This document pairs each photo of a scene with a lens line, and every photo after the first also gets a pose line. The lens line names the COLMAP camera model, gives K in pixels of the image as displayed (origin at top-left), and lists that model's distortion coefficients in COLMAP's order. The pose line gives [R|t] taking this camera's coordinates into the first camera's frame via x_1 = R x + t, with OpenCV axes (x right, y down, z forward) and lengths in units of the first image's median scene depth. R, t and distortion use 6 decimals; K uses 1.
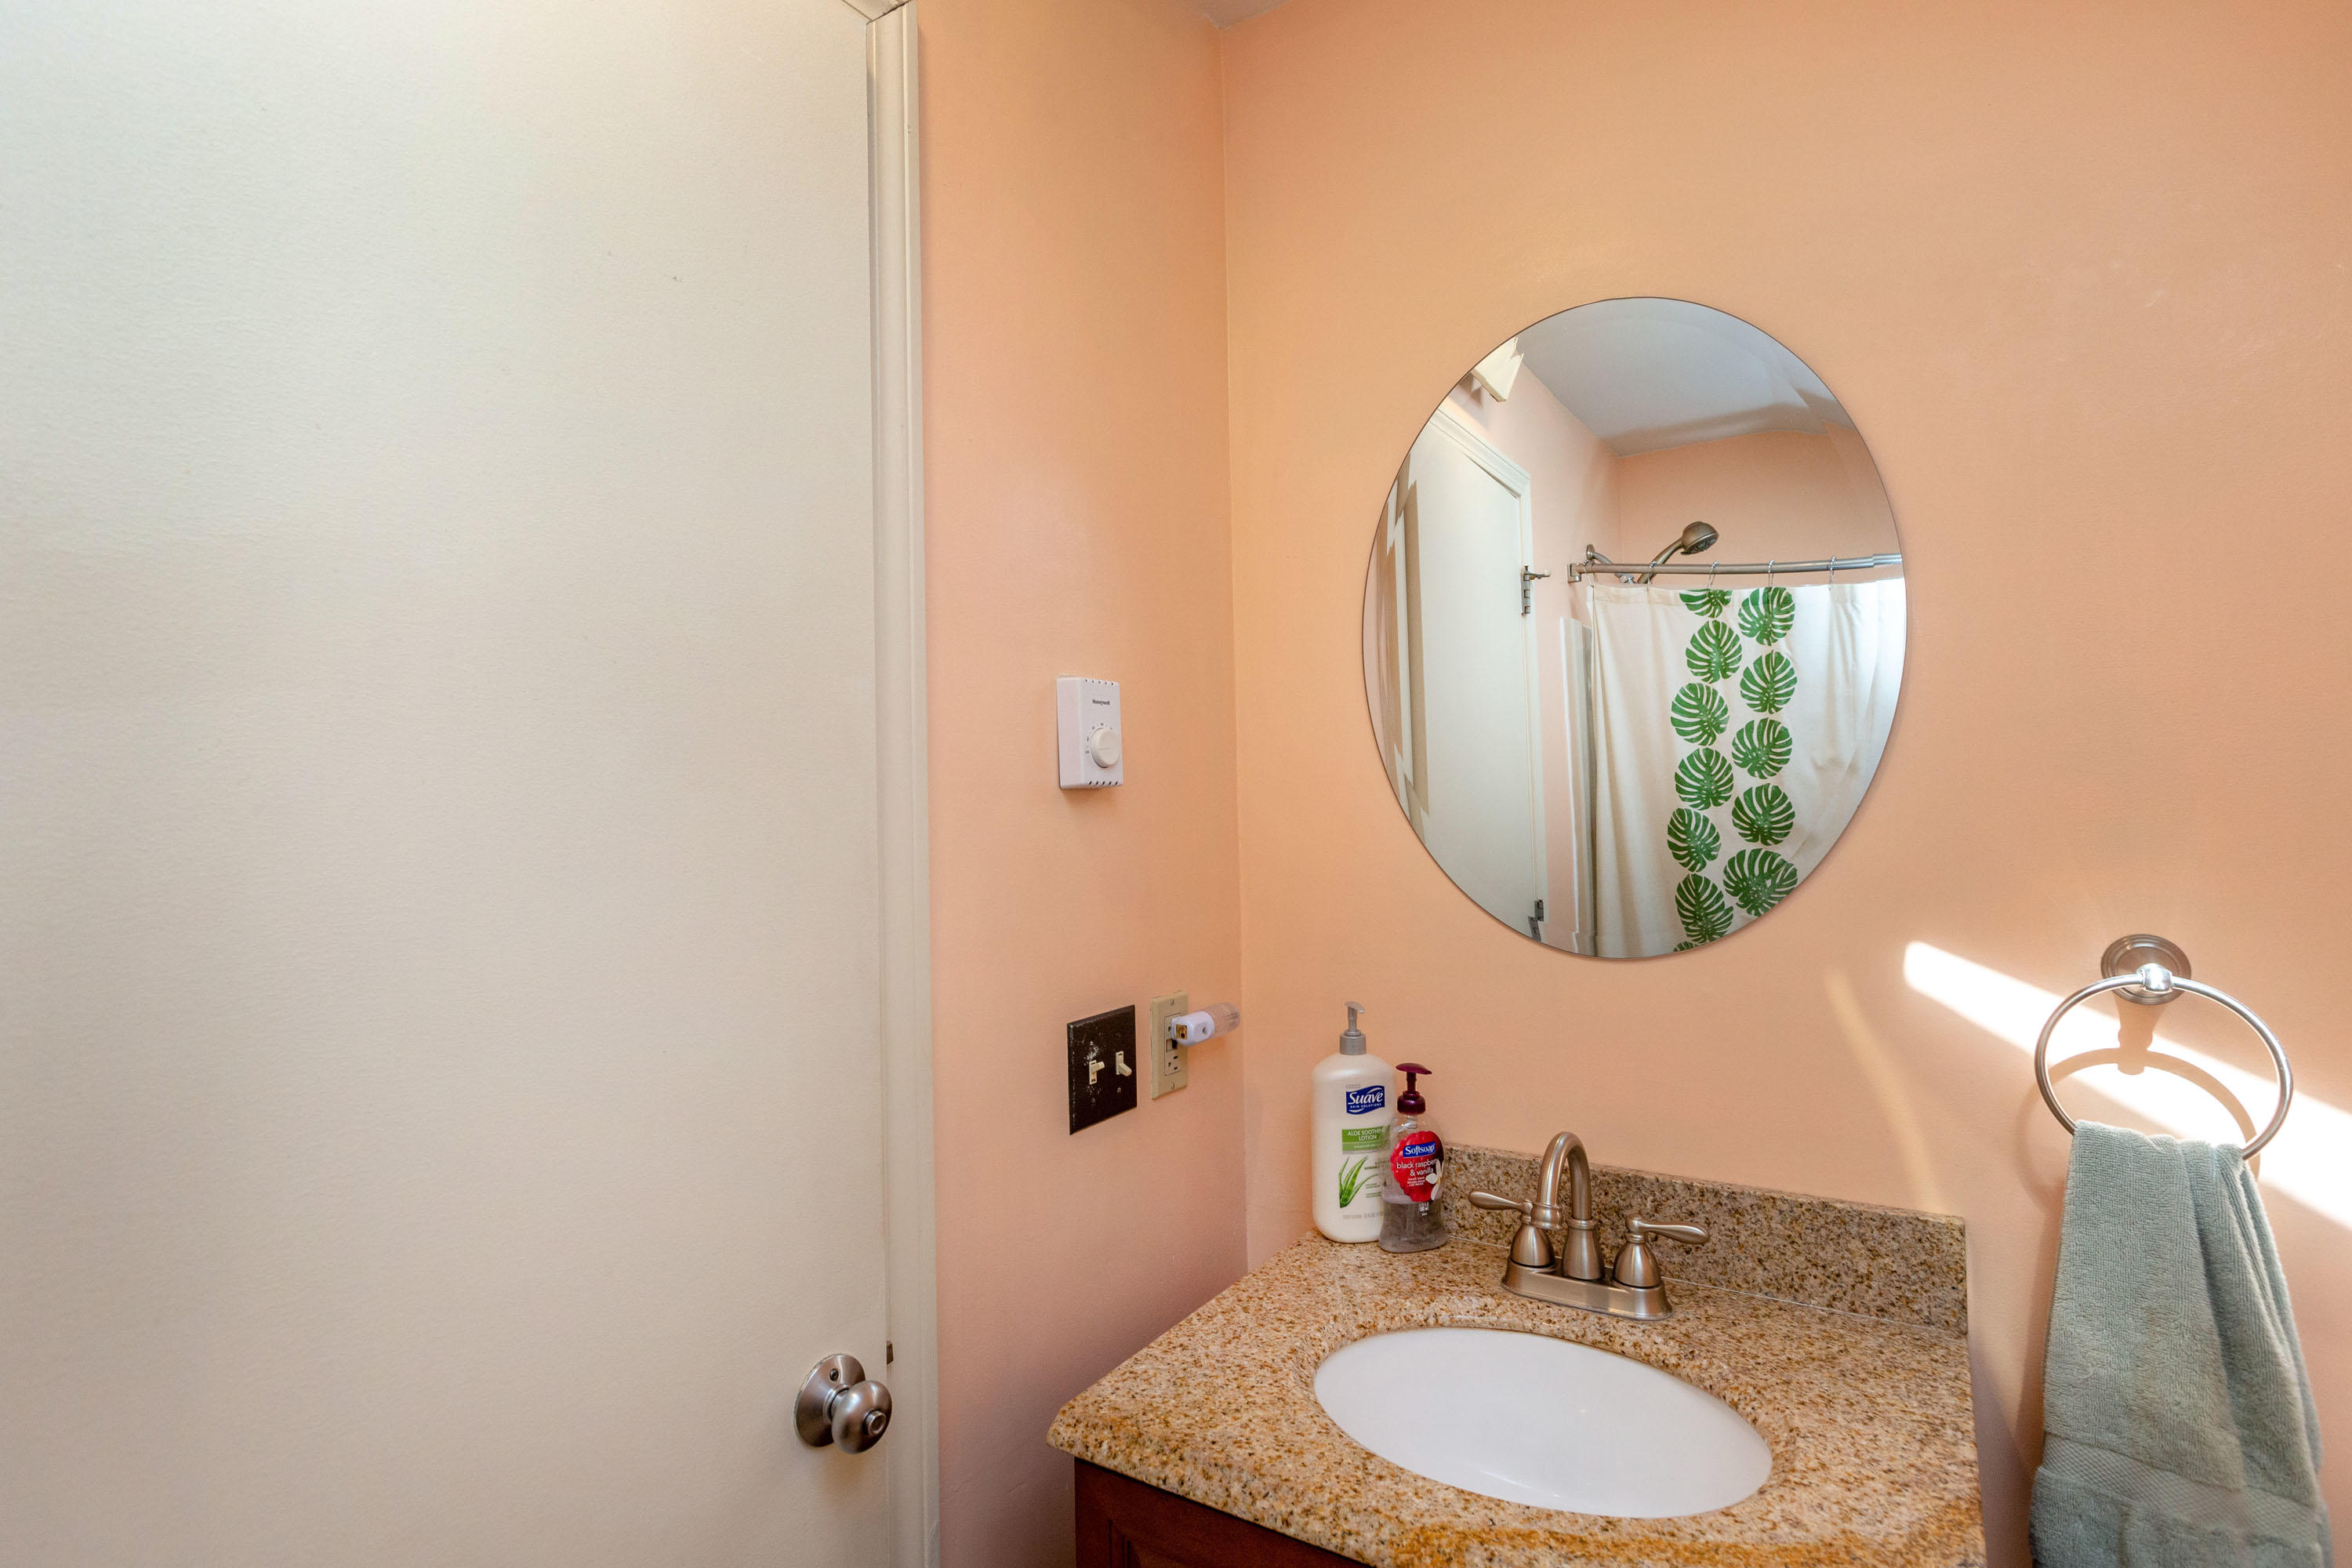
lens RADIAL K [[1144.3, 0, 1177.9], [0, 1144.3, 785.0], [0, 0, 1]] dist [0.005344, -0.000133]
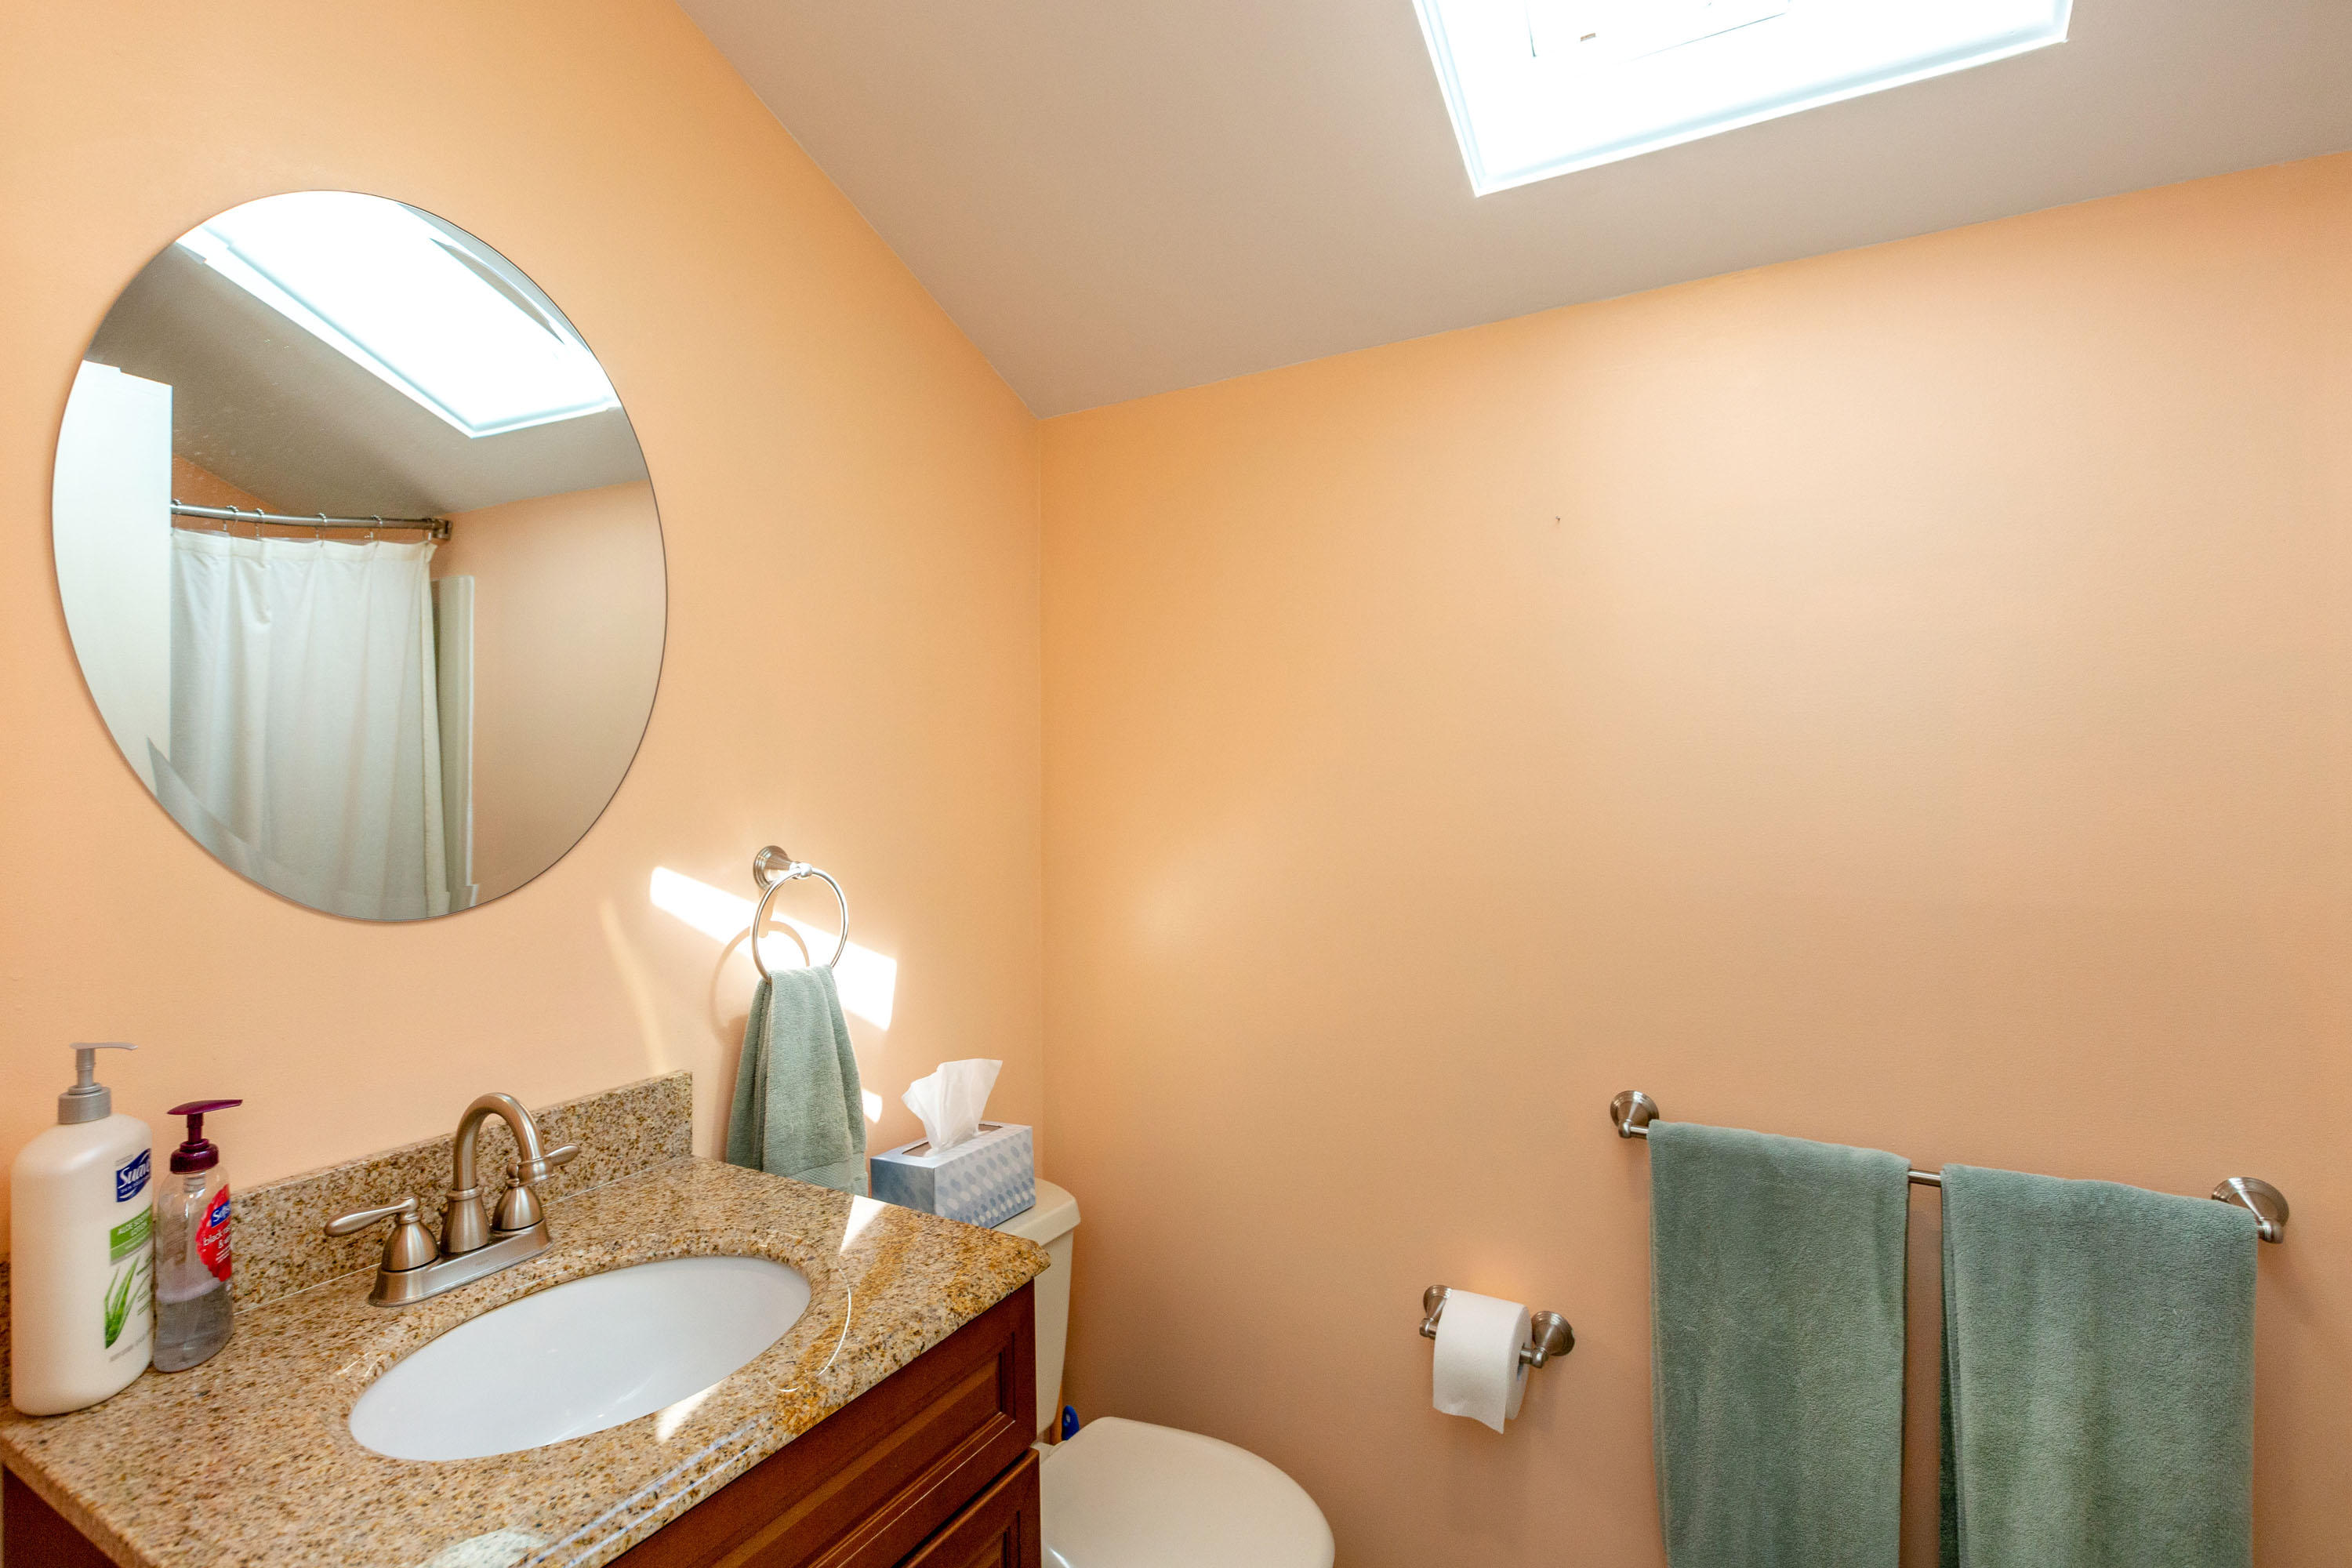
lens RADIAL K [[1144.3, 0, 1178.0], [0, 1144.3, 777.0], [0, 0, 1]] dist [0.005344, -0.000133]
pose [[-0.061680, 0.006688, 0.998074, -0.640275], [-0.020562, 0.999757, -0.007970, 0.033880], [-0.997884, -0.021014, -0.061528, 0.483258]]
